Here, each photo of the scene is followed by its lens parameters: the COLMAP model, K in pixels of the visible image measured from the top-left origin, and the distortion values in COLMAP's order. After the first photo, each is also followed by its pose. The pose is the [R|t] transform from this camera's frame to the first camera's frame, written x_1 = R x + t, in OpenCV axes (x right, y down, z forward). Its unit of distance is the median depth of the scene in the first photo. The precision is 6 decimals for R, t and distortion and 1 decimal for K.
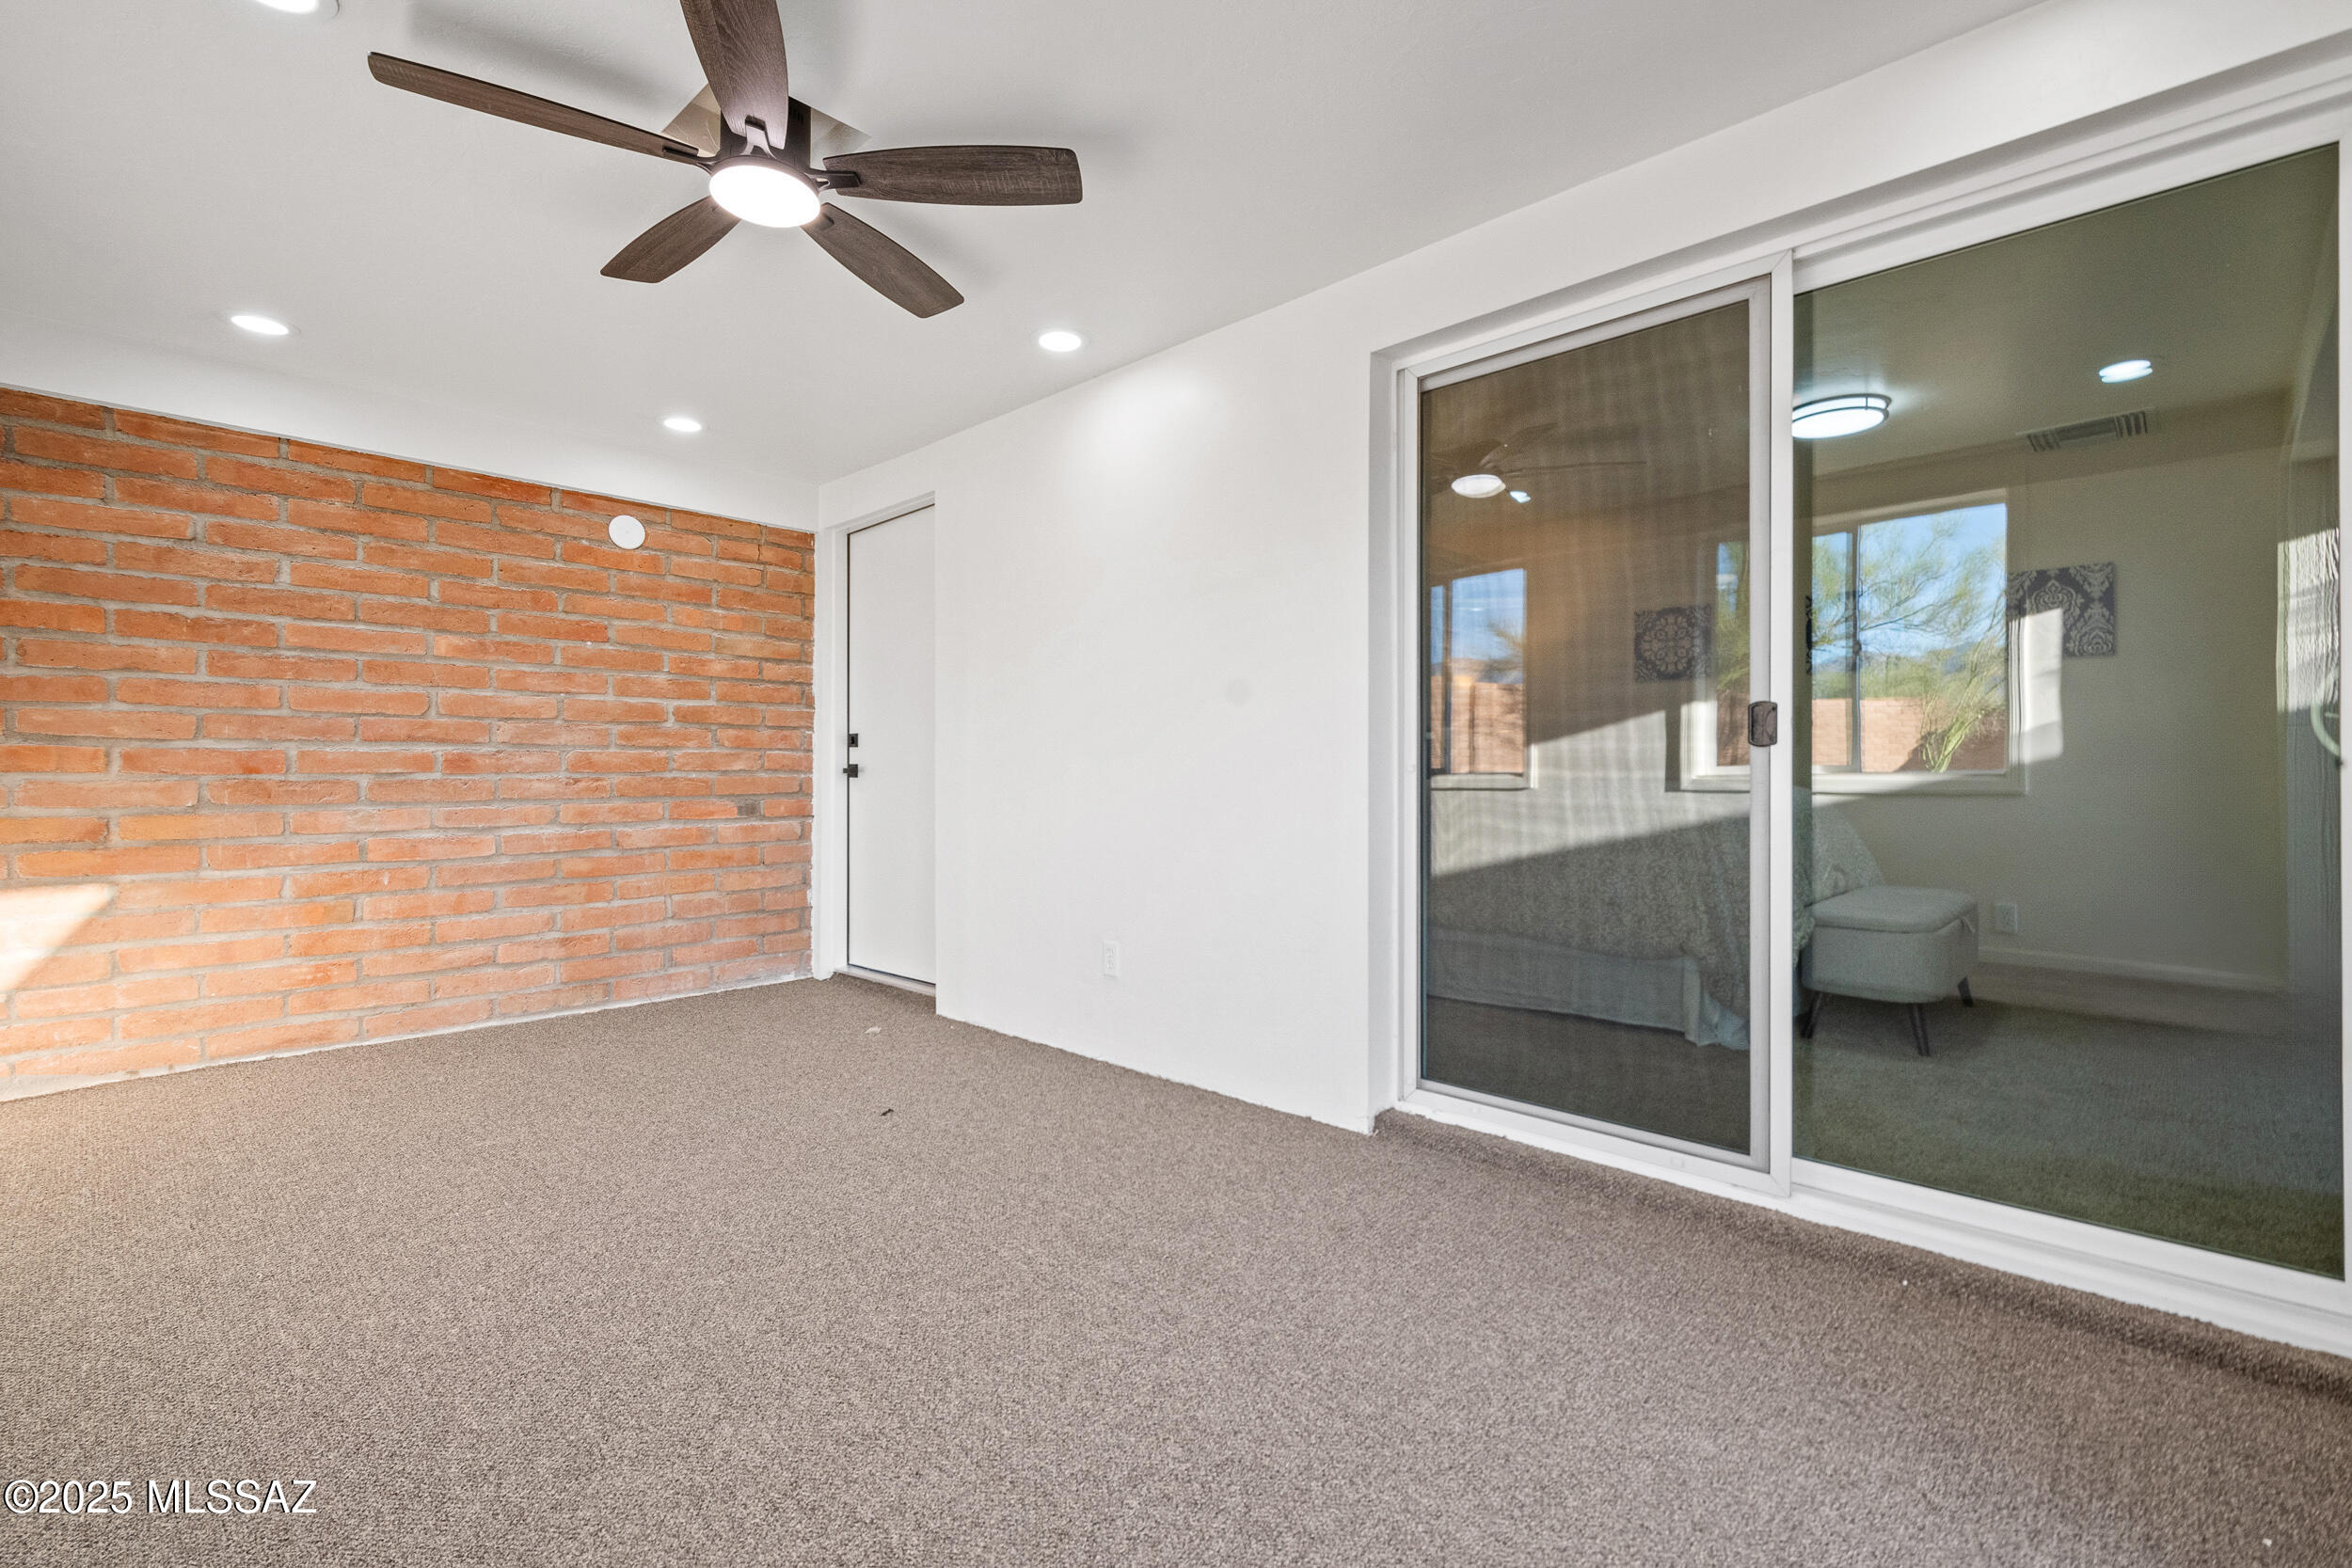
lens RADIAL K [[1036.5, 0, 1176.0], [0, 1036.5, 784.0], [0, 0, 1]] dist [0.000831, 0.000044]
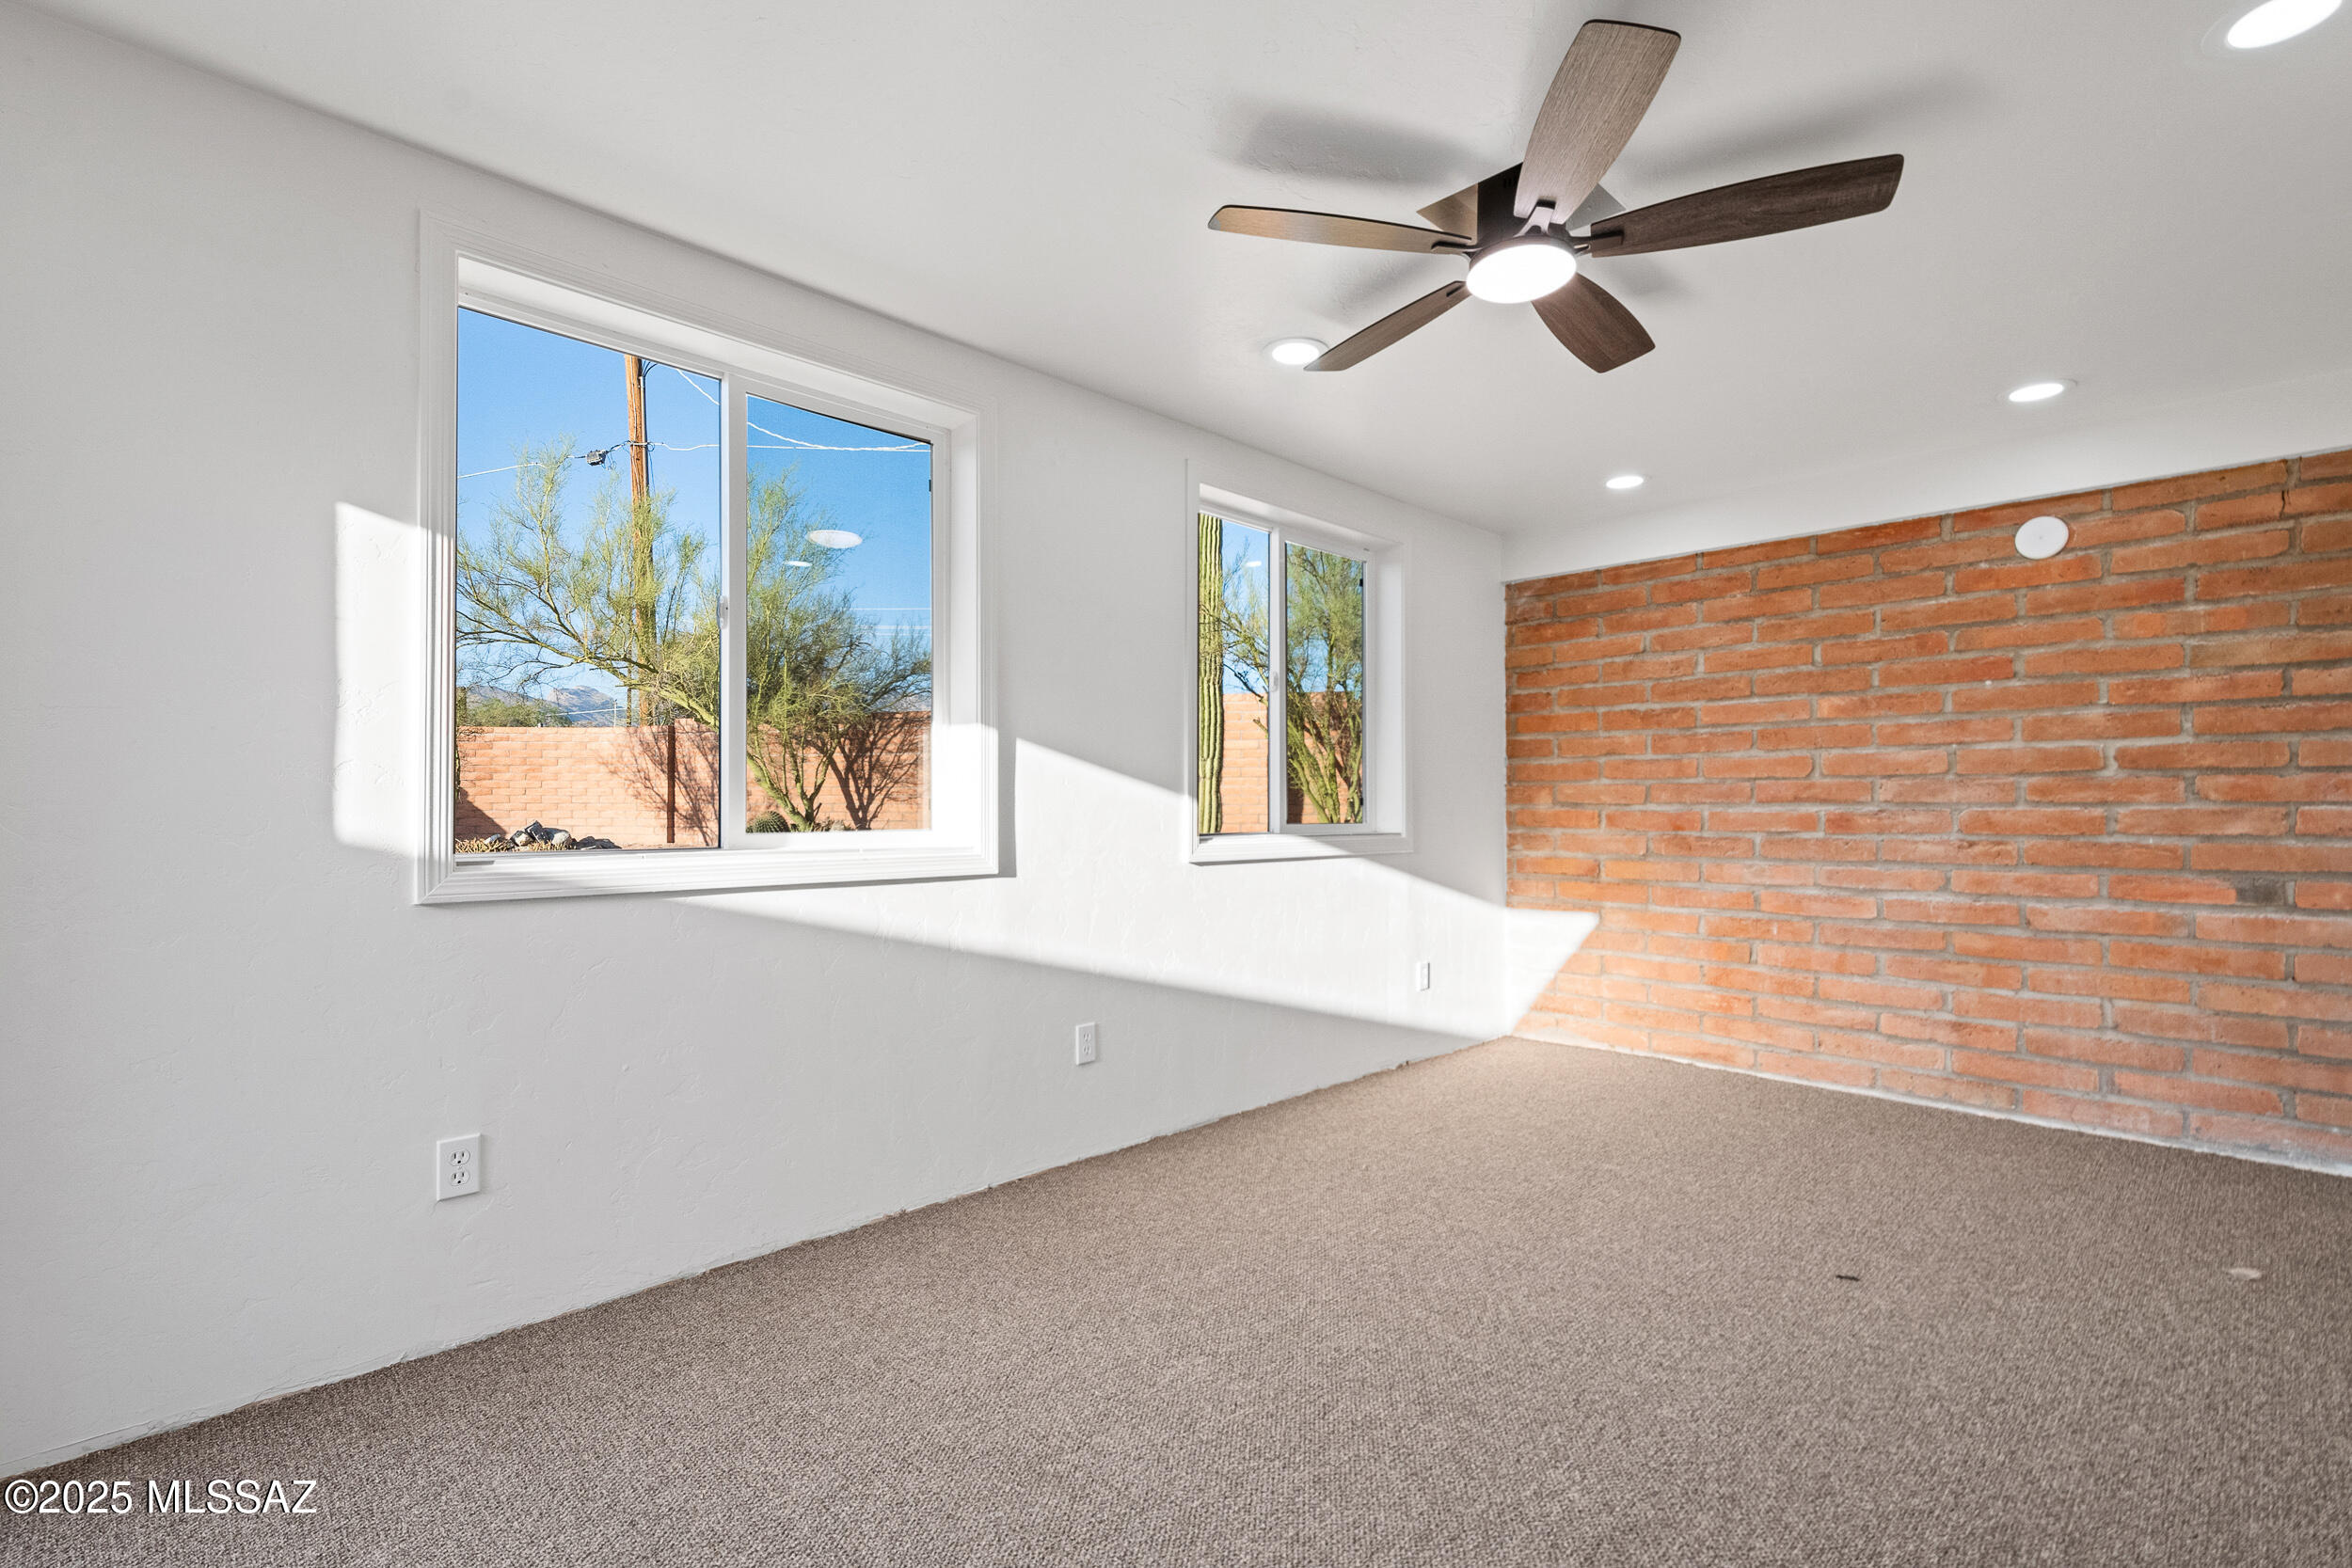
lens RADIAL K [[1062.9, 0, 1185.5], [0, 1062.9, 812.8], [0, 0, 1]] dist [0.000136, -0.000062]
pose [[-0.037679, 0.007402, -0.999262, 0.354800], [-0.011208, 0.999907, 0.007829, -0.030502], [0.999227, 0.011495, -0.037592, 0.402917]]
